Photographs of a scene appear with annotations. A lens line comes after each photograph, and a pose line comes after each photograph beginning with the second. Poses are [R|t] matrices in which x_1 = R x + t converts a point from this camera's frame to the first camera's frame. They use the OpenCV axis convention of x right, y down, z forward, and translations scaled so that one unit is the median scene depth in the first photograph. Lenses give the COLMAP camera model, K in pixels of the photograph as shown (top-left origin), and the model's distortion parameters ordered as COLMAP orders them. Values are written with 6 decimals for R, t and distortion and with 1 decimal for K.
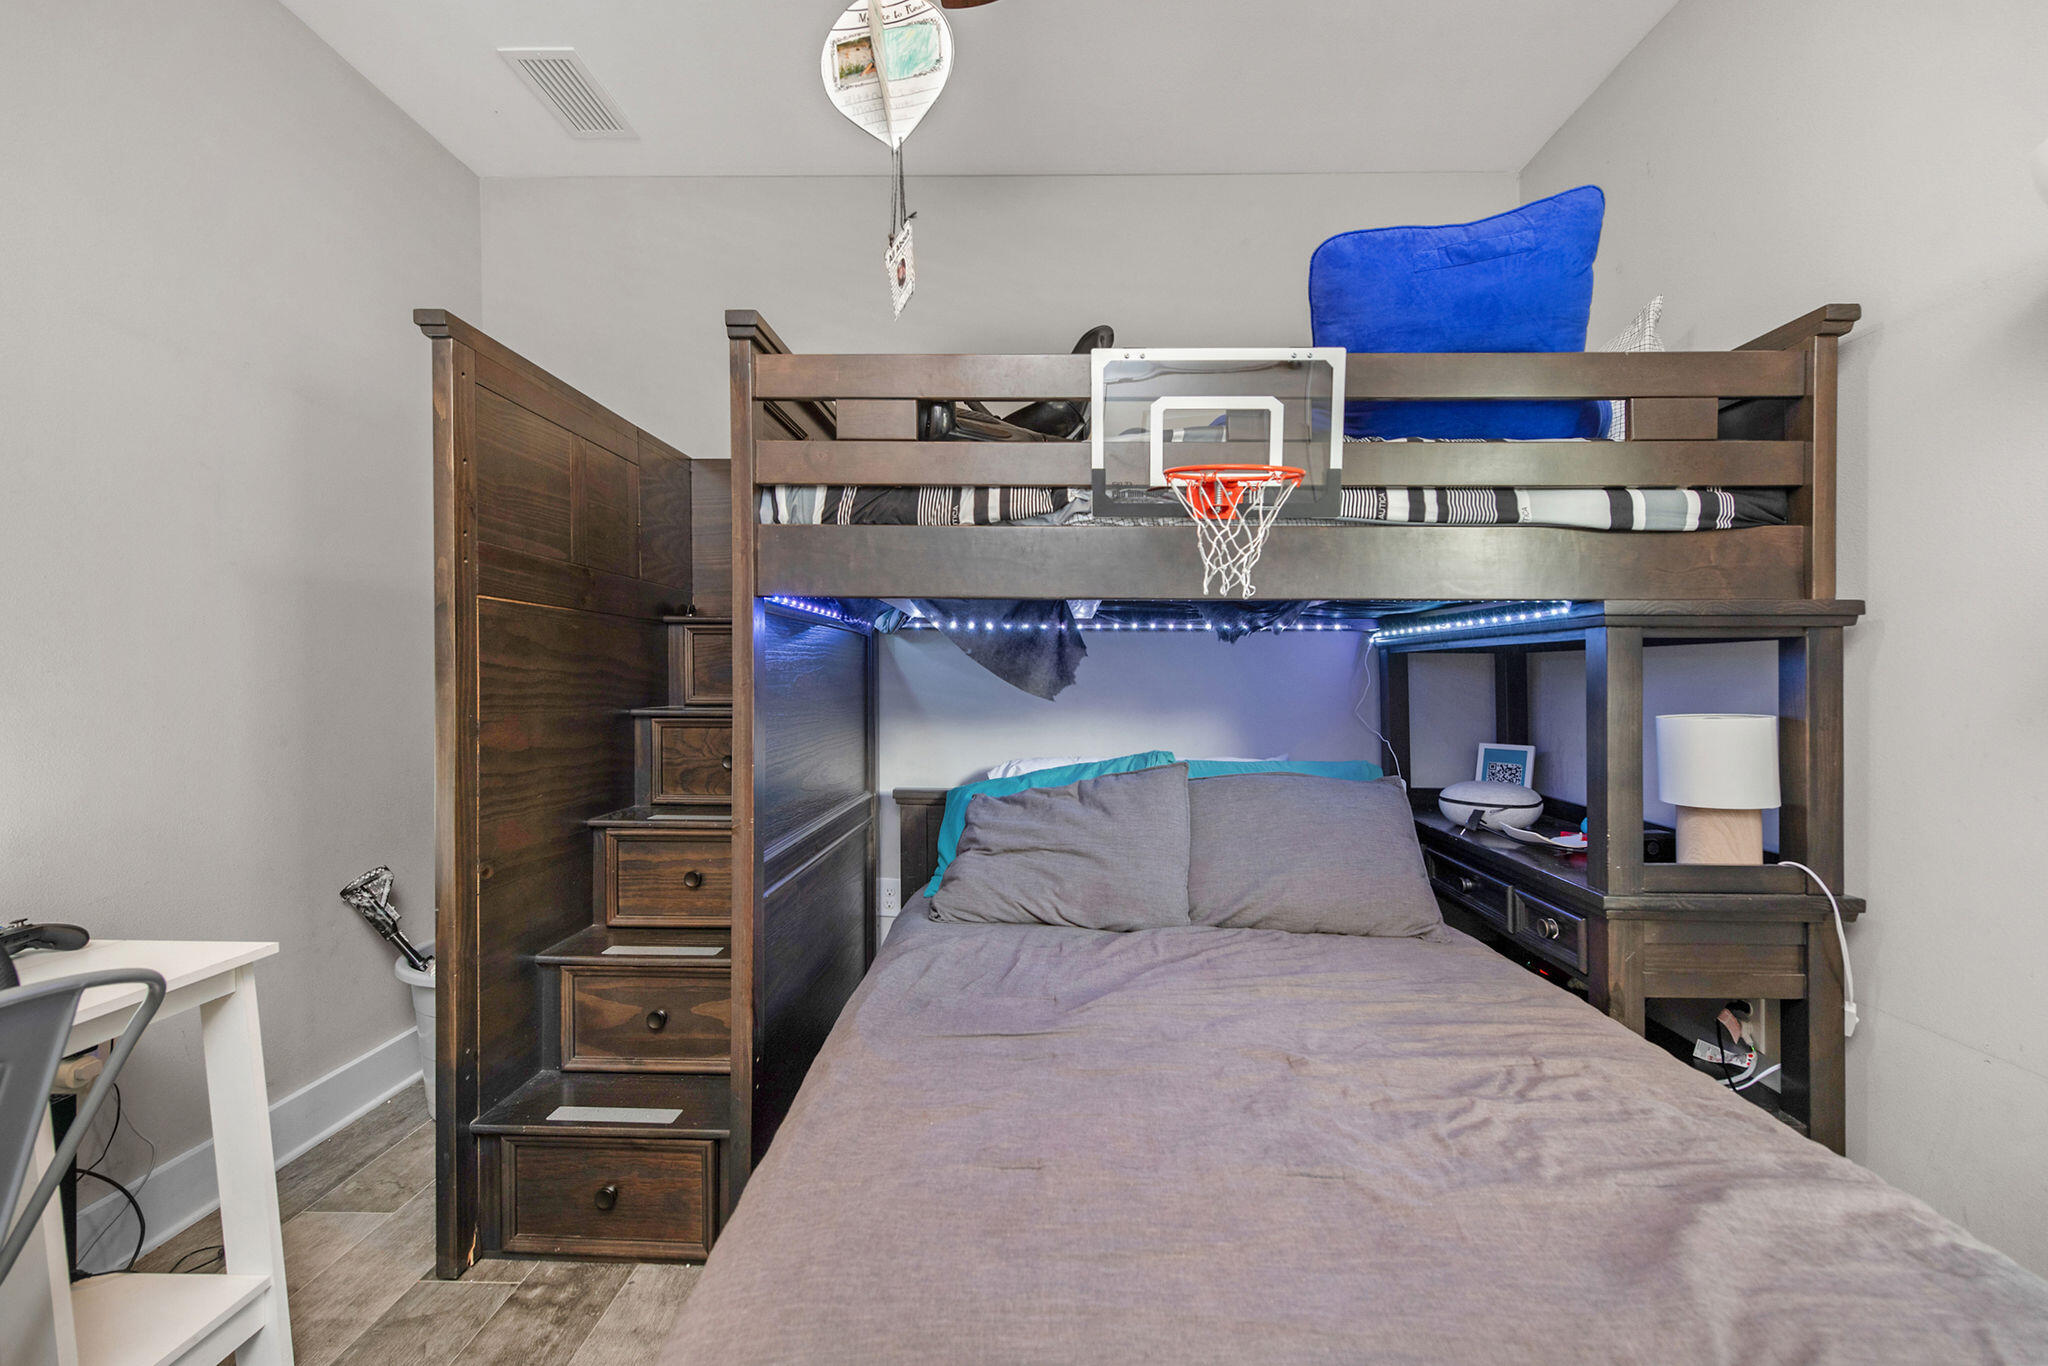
lens RADIAL K [[849.7, 0, 1037.7], [0, 849.7, 670.5], [0, 0, 1]] dist [0.013391, -0.000192]
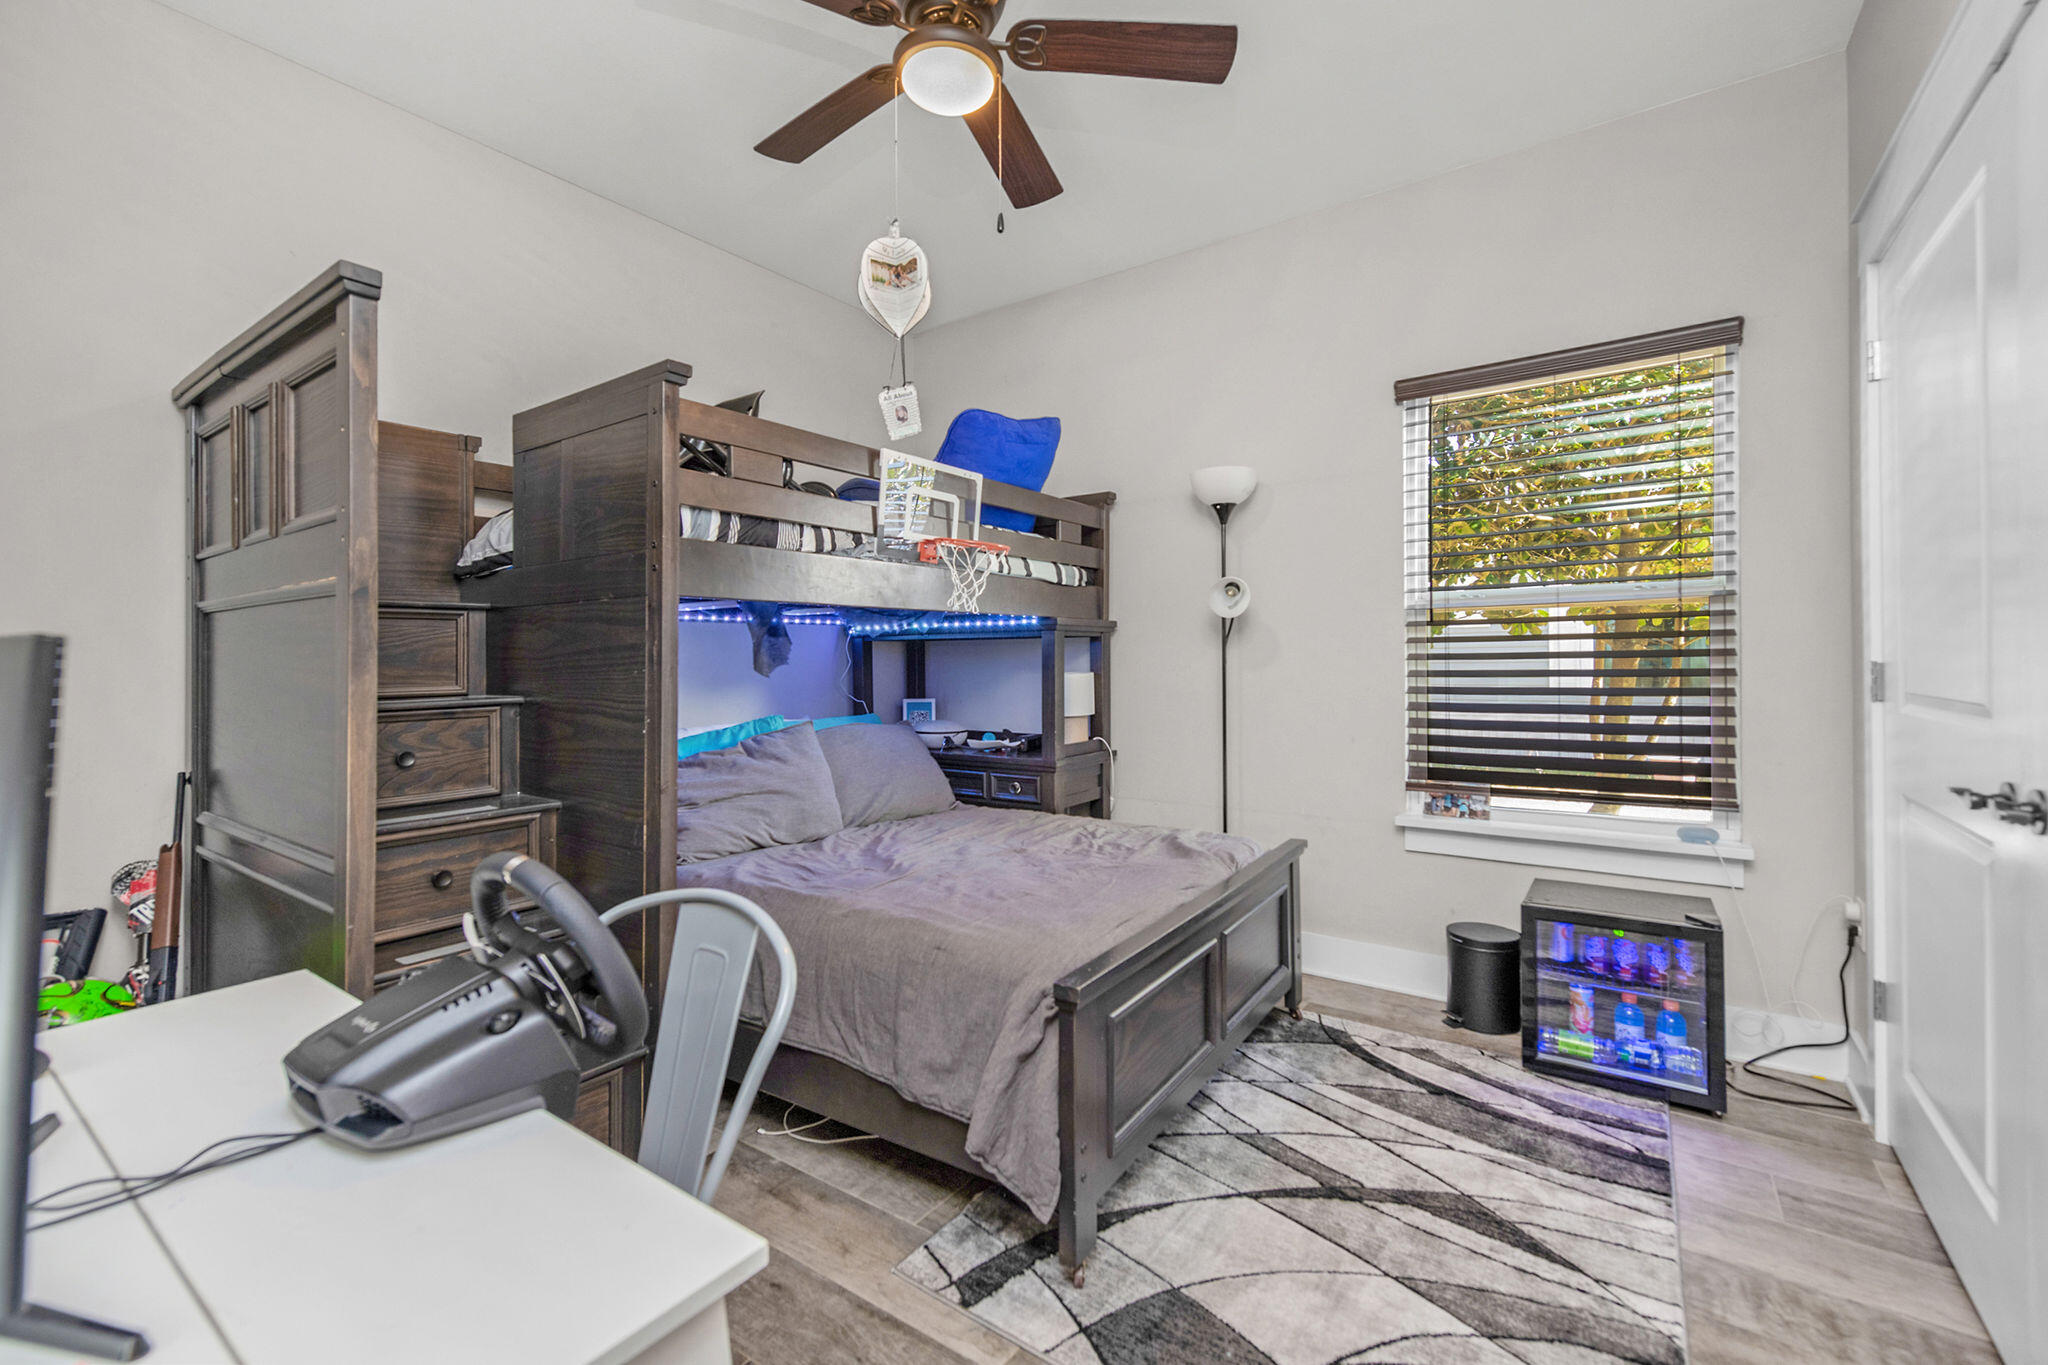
lens RADIAL K [[849.7, 0, 1037.7], [0, 849.7, 670.0], [0, 0, 1]] dist [0.013391, -0.000192]
pose [[0.556016, -0.025345, 0.830785, -1.049787], [0.007260, 0.999645, 0.025637, -0.009061], [-0.831140, -0.008223, 0.556002, -0.102410]]
